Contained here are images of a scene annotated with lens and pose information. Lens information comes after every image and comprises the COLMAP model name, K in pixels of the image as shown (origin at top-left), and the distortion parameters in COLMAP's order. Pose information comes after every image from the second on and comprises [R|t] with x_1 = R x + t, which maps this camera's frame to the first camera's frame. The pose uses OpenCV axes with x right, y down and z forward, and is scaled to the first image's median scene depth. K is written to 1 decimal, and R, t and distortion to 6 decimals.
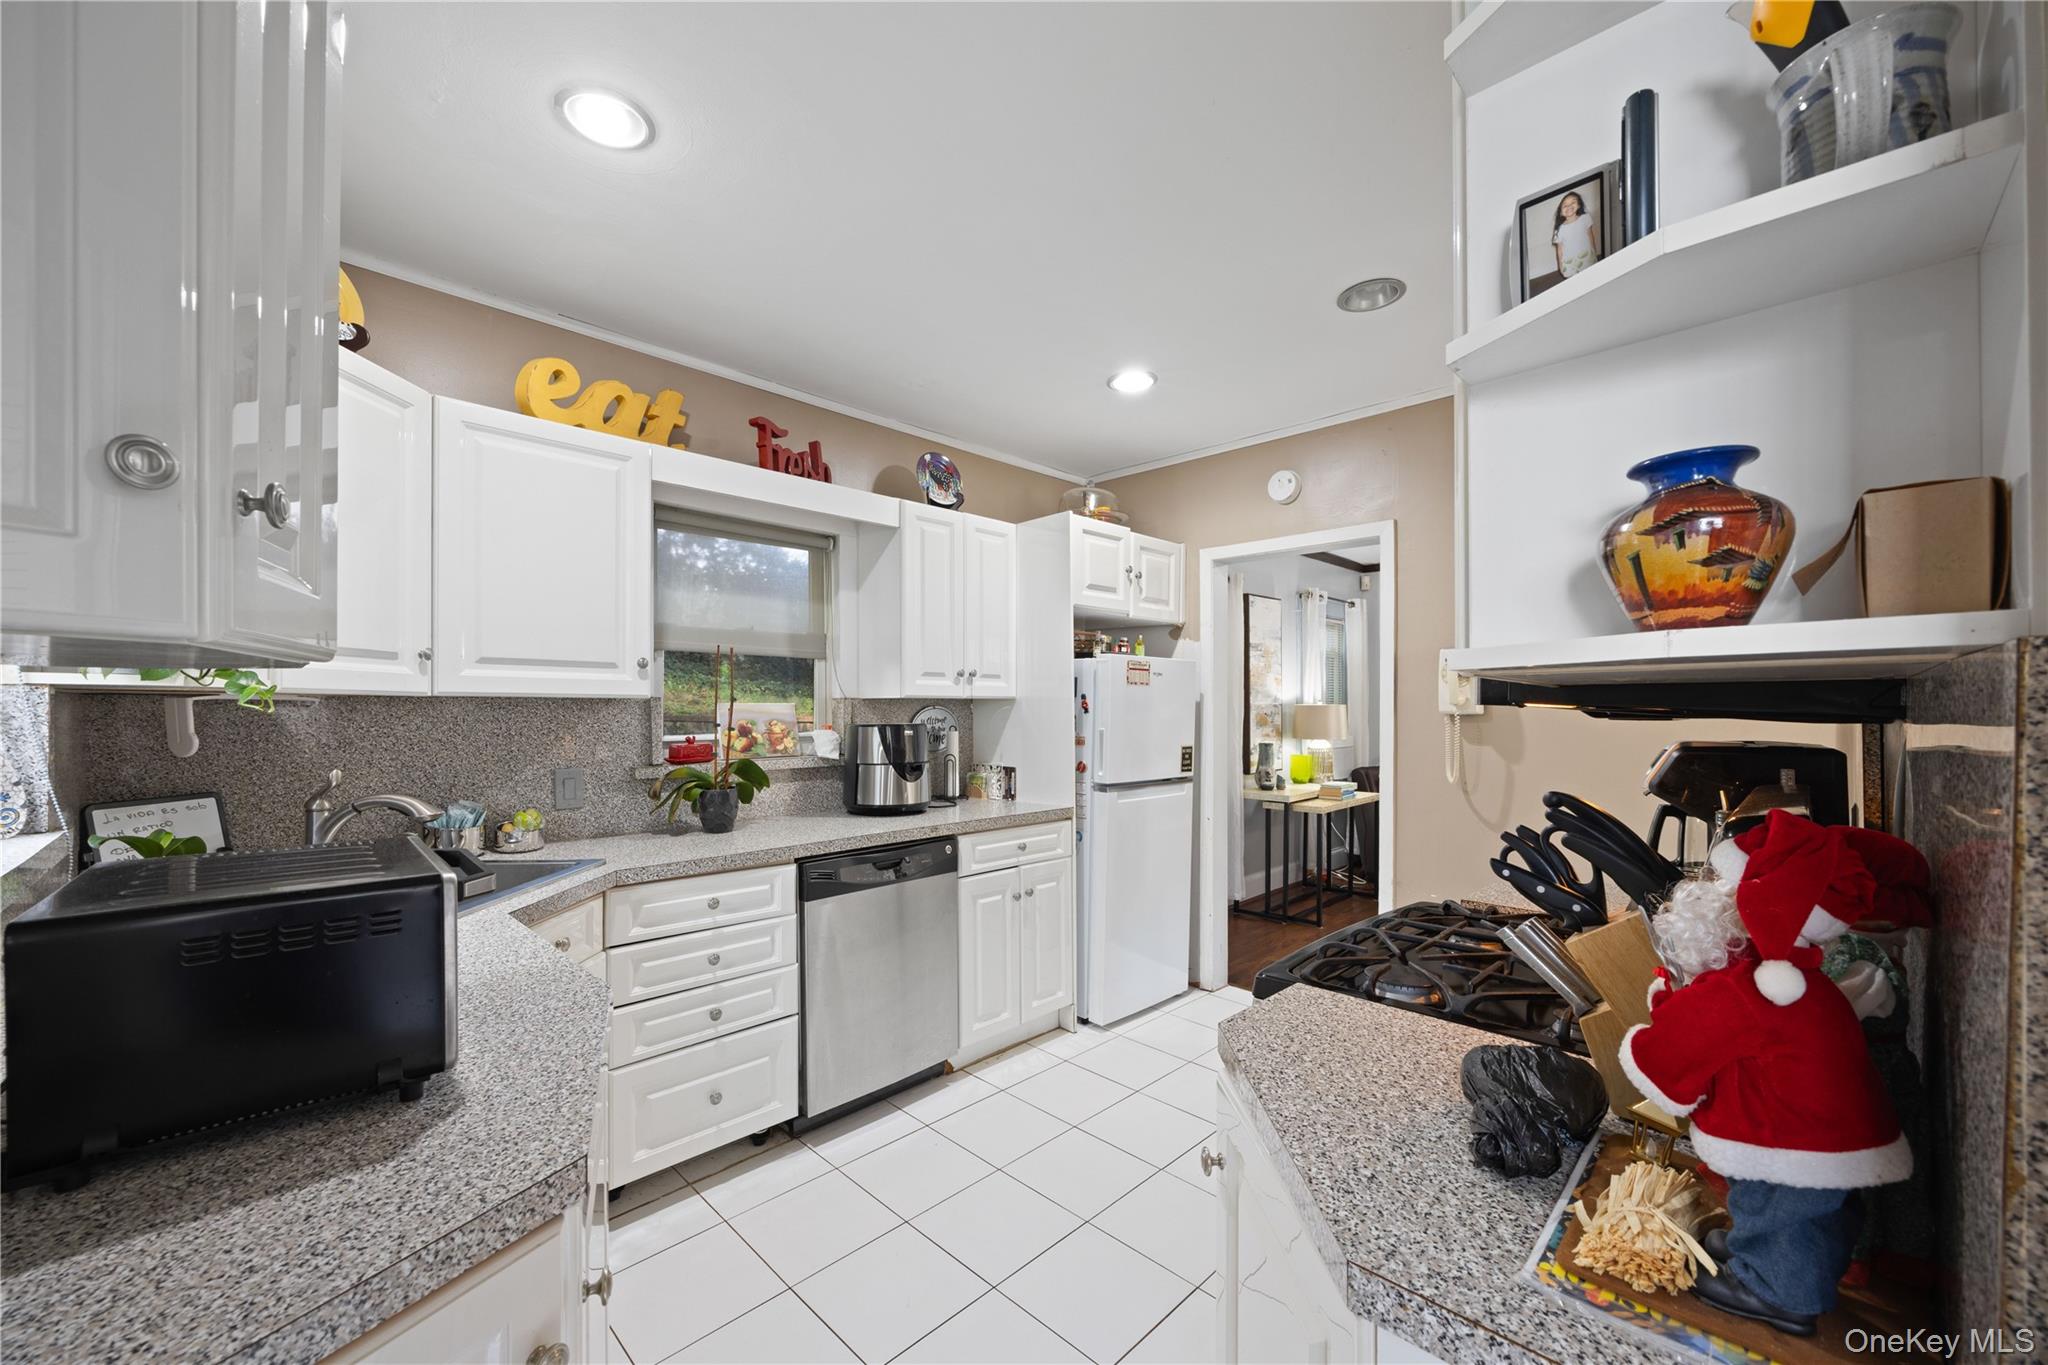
lens RADIAL K [[789.5, 0, 1024.3], [0, 789.5, 695.6], [0, 0, 1]] dist [-0.001386, -0.000203]
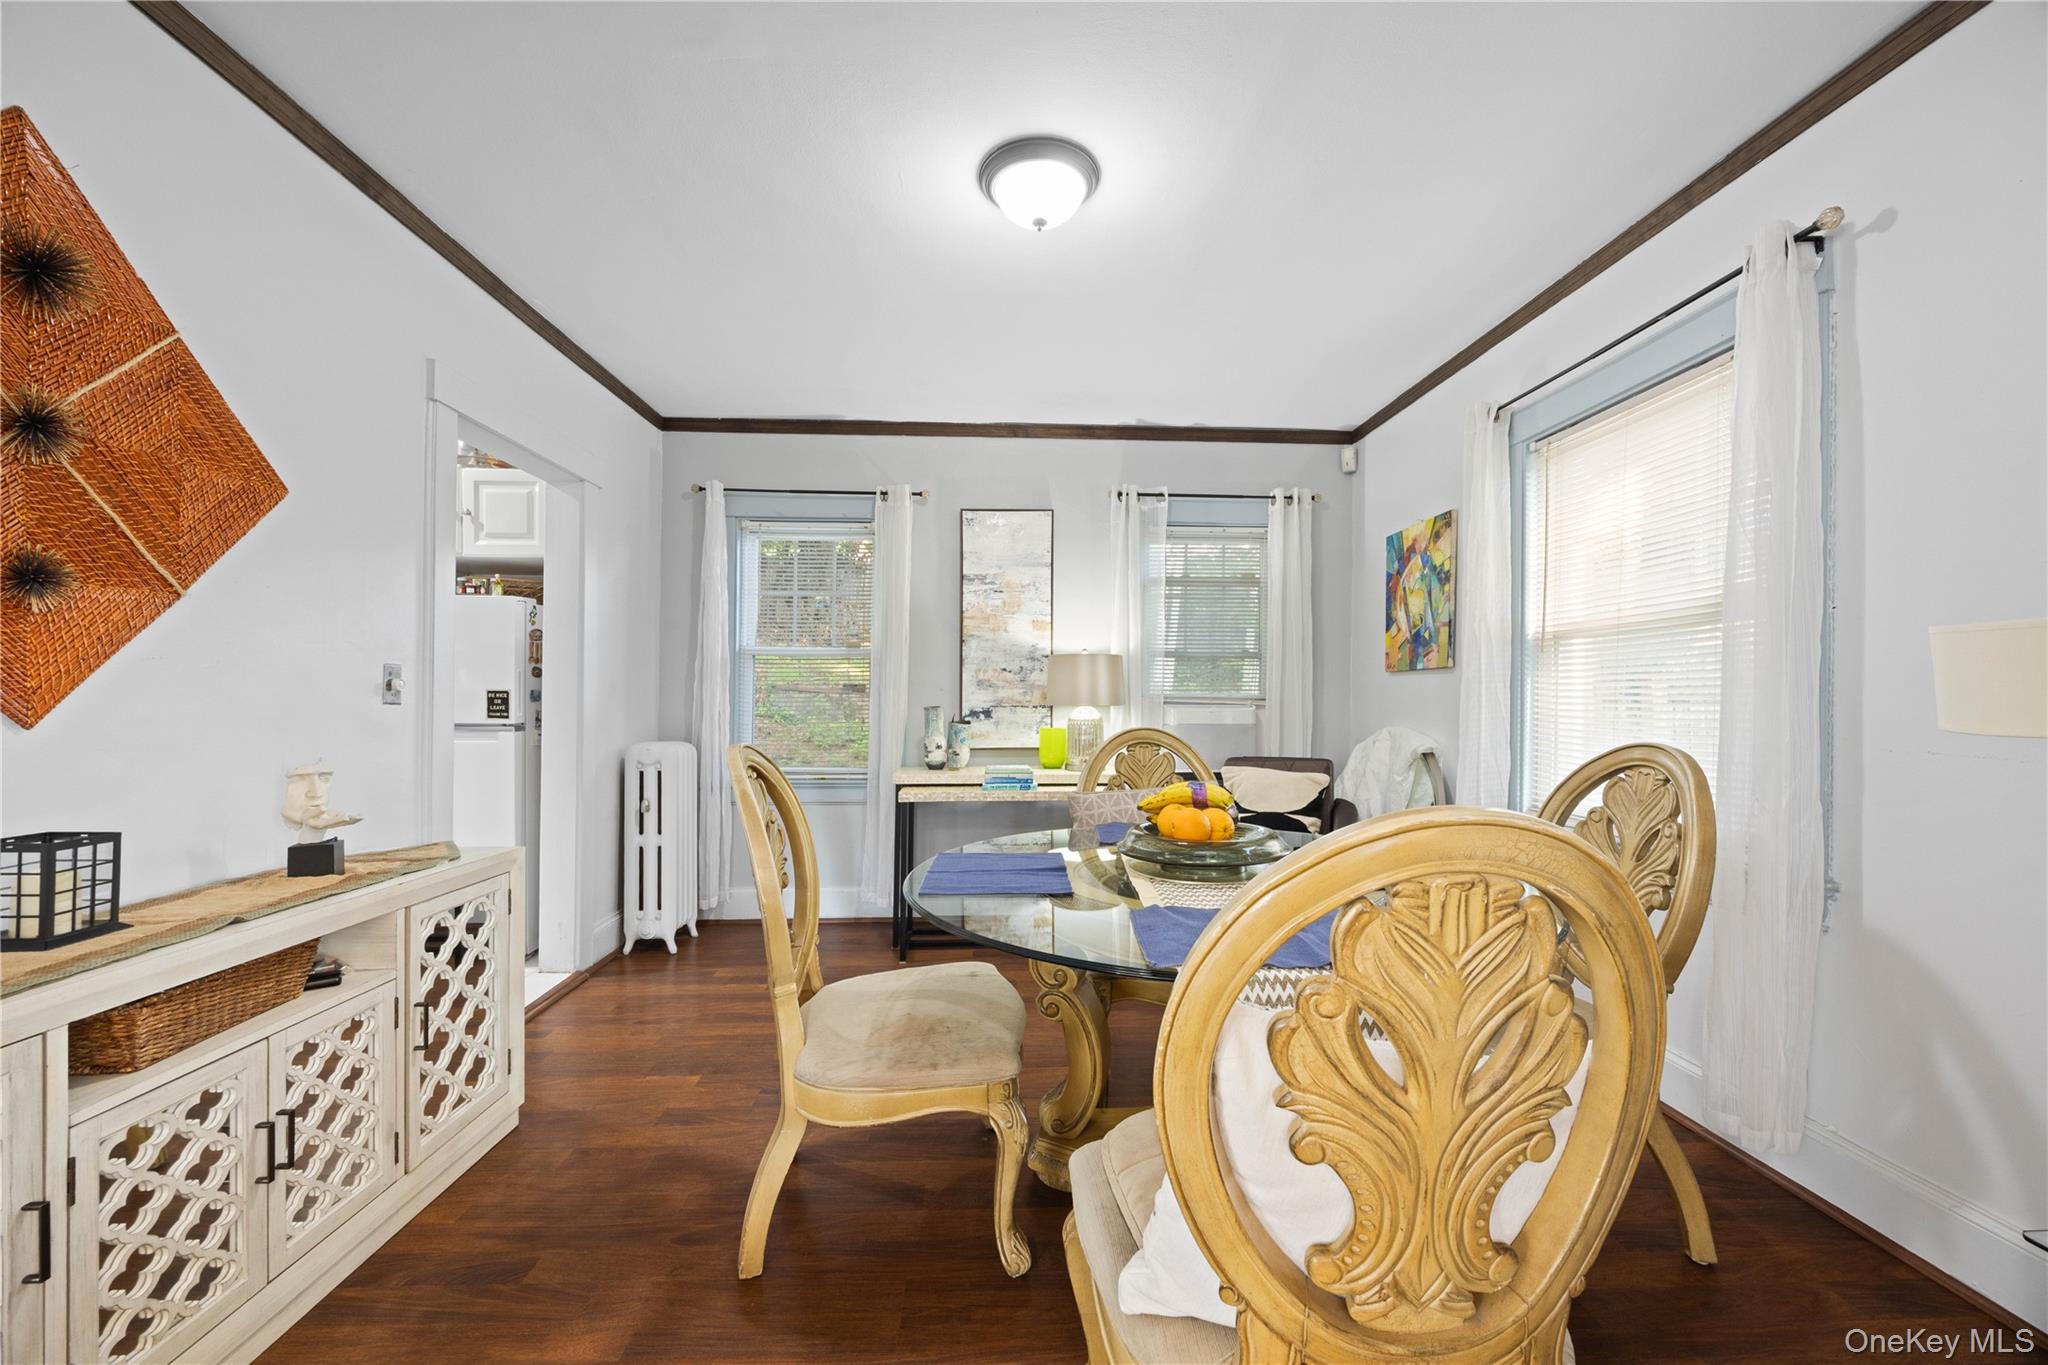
lens RADIAL K [[789.5, 0, 1023.9], [0, 789.5, 676.4], [0, 0, 1]] dist [-0.001386, -0.000203]
pose [[0.748583, 0.009464, -0.662973, 1.221171], [-0.003779, 0.999943, 0.010008, 0.034386], [0.663030, -0.004987, 0.748576, 0.686508]]
